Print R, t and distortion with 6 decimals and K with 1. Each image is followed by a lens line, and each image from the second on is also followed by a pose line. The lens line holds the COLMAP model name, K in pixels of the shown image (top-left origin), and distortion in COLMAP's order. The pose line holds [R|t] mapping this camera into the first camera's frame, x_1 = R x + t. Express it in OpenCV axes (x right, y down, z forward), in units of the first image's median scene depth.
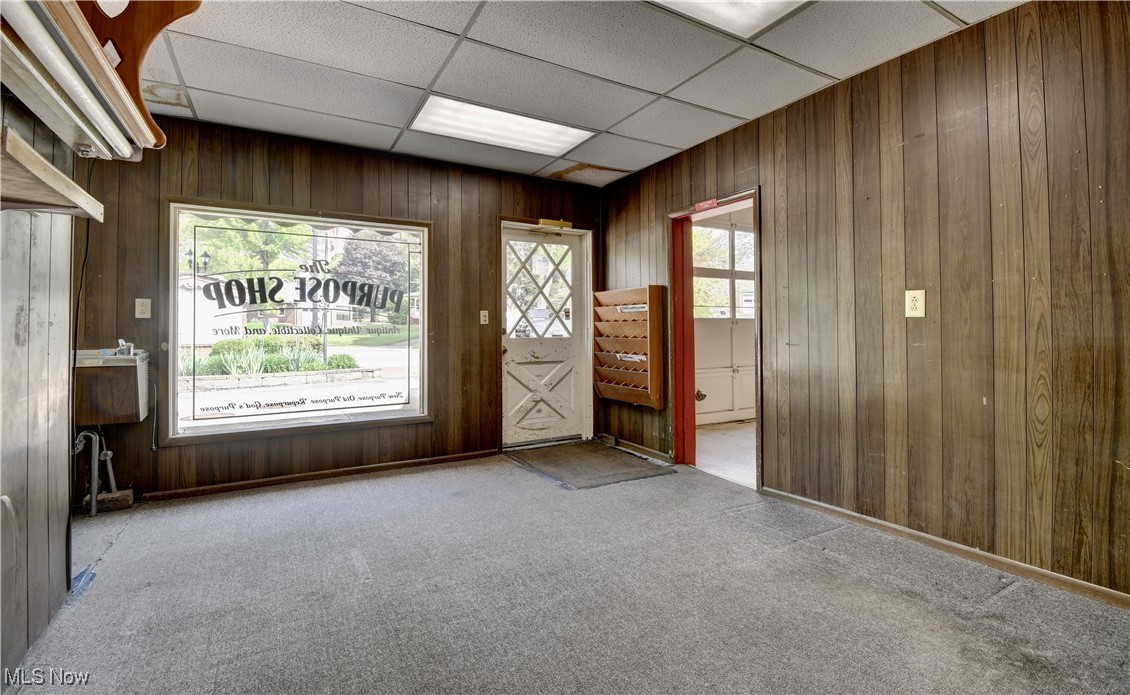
lens RADIAL K [[501.5, 0, 558.2], [0, 501.5, 323.0], [0, 0, 1]] dist [0.020777, -0.026193]
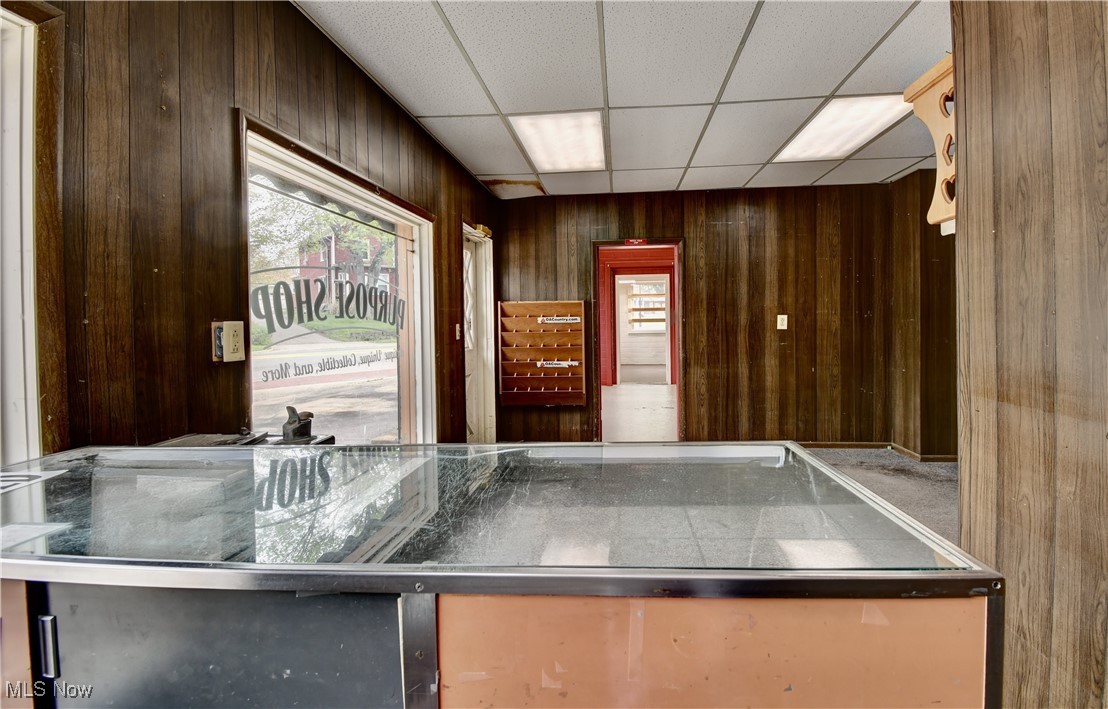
lens RADIAL K [[524.2, 0, 557.1], [0, 524.2, 321.4], [0, 0, 1]] dist [-0.000848, -0.000096]
pose [[0.559012, -0.012856, 0.829060, -0.944364], [0.003487, 0.999907, 0.013154, -0.047350], [-0.829152, -0.004462, 0.559005, 0.406097]]
